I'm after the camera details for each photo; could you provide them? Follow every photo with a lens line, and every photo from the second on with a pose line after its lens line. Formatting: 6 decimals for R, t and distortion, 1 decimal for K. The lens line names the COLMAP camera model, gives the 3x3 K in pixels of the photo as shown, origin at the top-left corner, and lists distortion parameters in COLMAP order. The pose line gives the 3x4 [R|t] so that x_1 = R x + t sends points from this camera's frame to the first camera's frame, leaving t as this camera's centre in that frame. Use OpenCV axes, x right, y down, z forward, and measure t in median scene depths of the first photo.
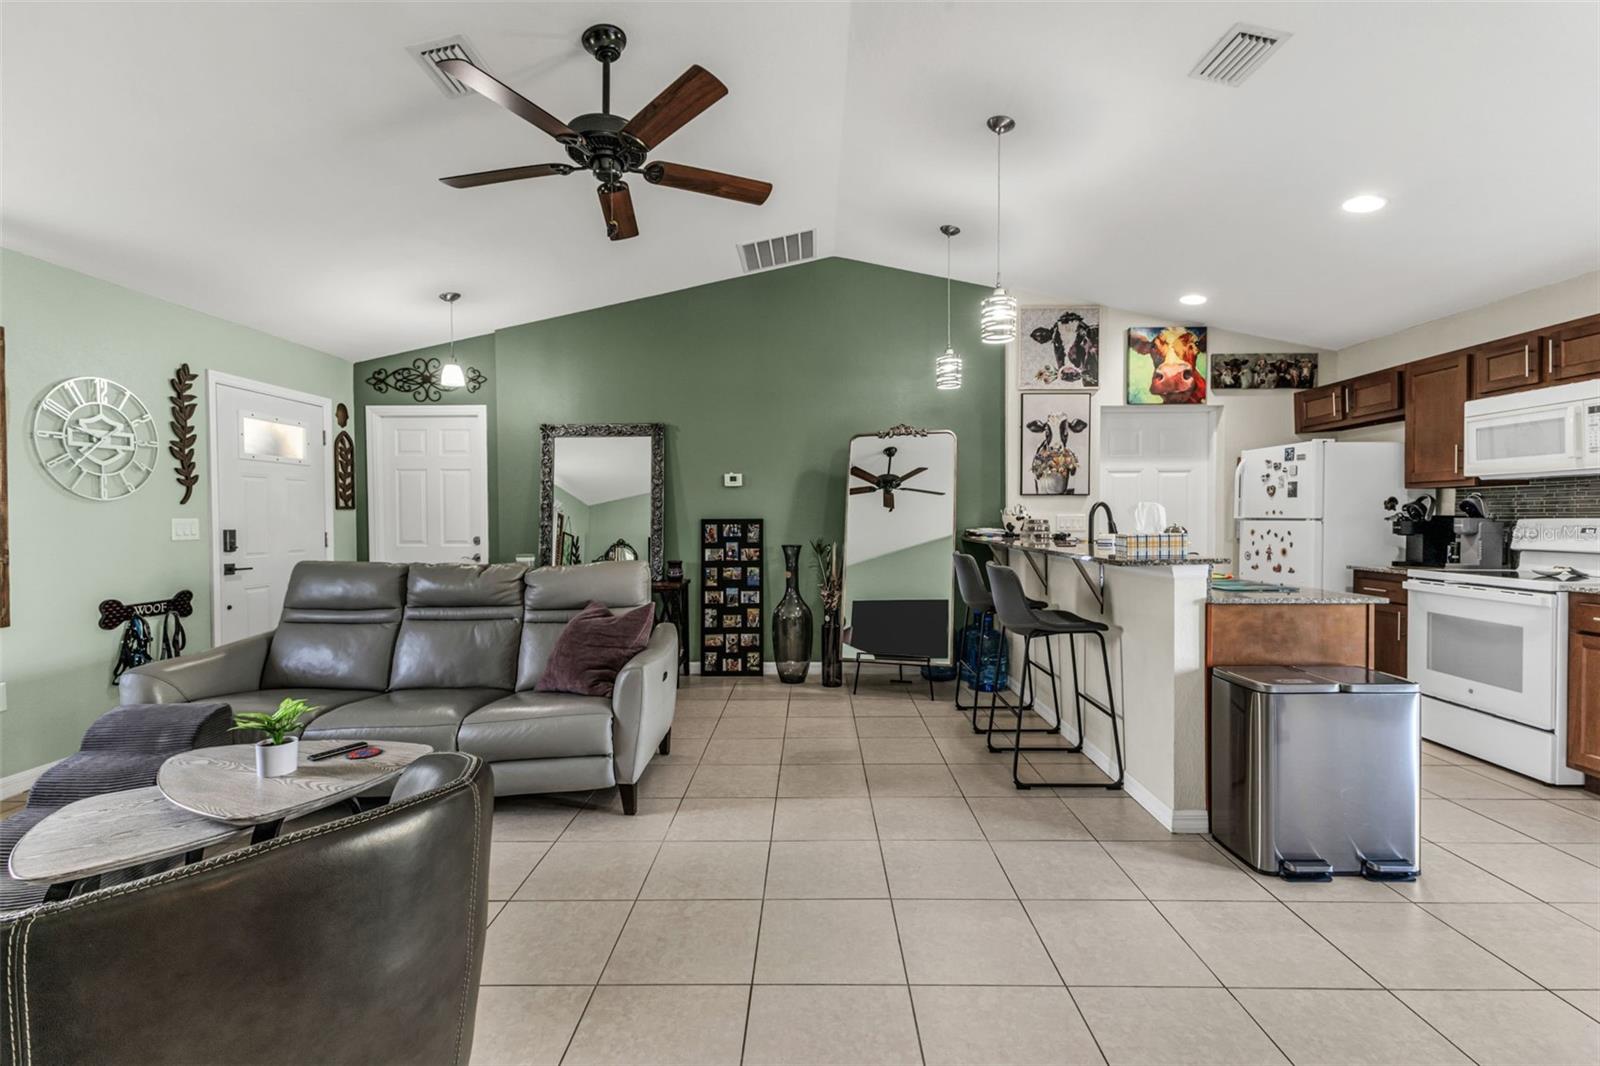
lens RADIAL K [[693.7, 0, 801.5], [0, 693.7, 528.5], [0, 0, 1]] dist [-0.000822, -0.000034]
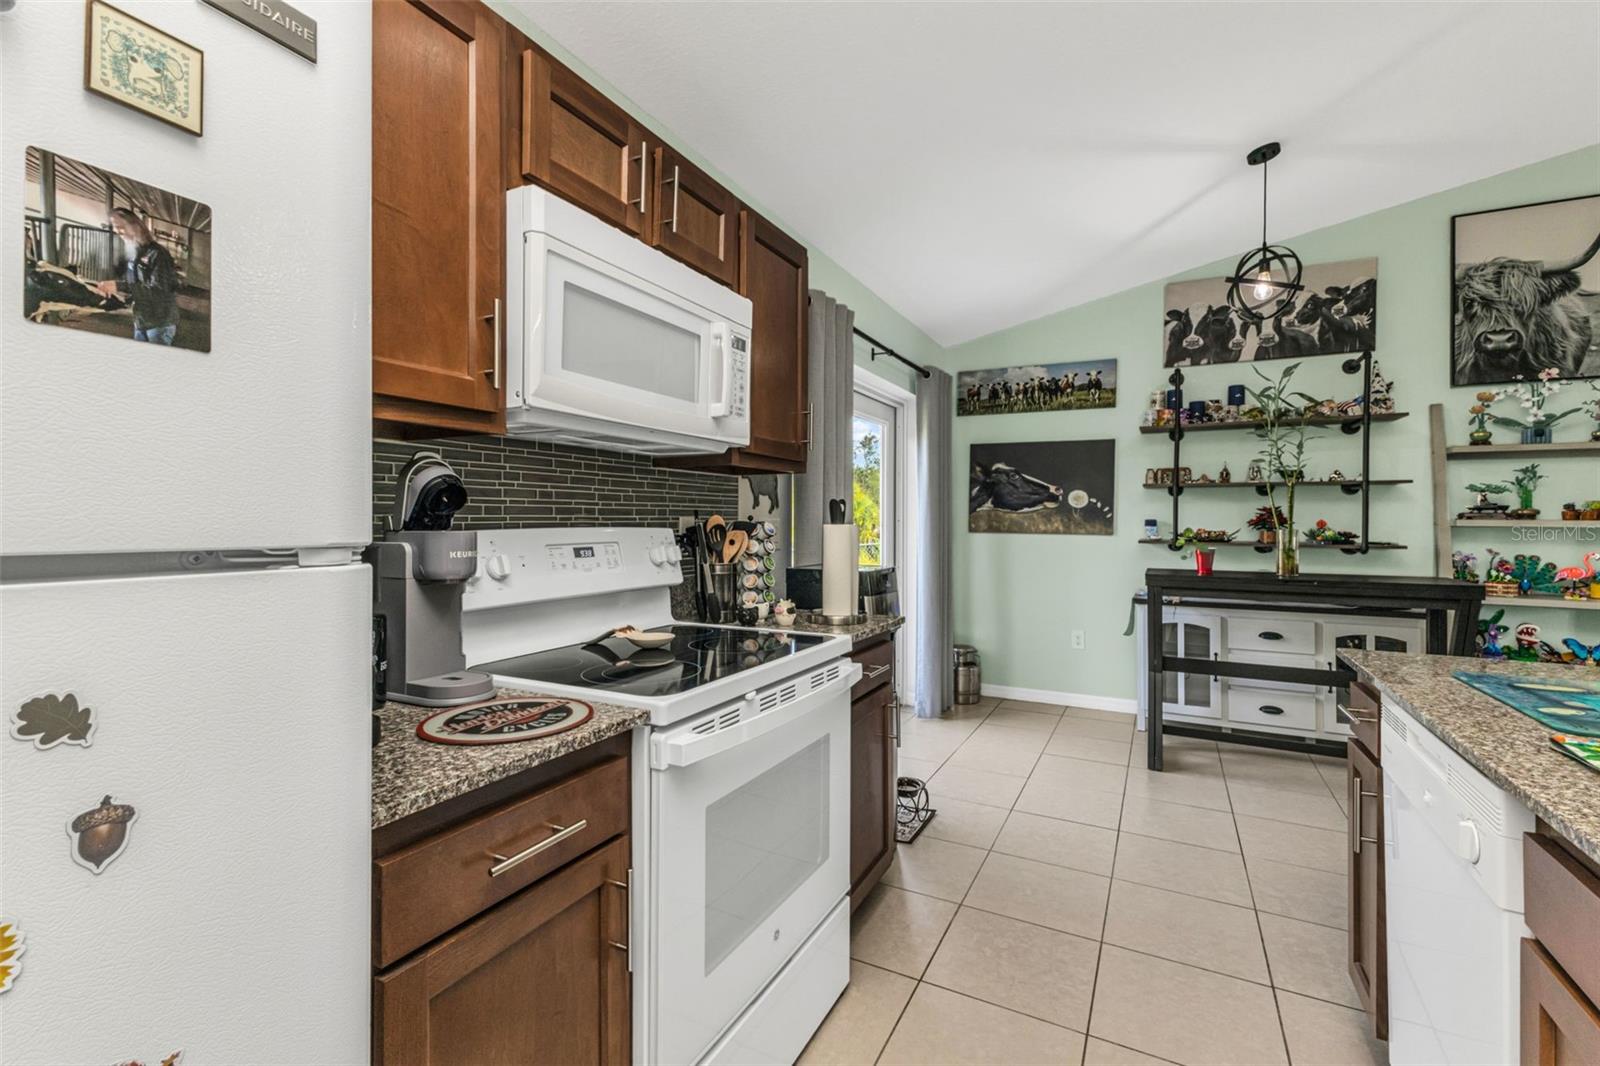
lens RADIAL K [[693.7, 0, 800.8], [0, 693.7, 524.9], [0, 0, 1]] dist [-0.000822, -0.000034]
pose [[-0.891413, 0.000034, 0.453192, 0.581712], [0.007863, 0.999851, 0.015392, -0.019576], [-0.453124, 0.017284, -0.891280, 1.047011]]
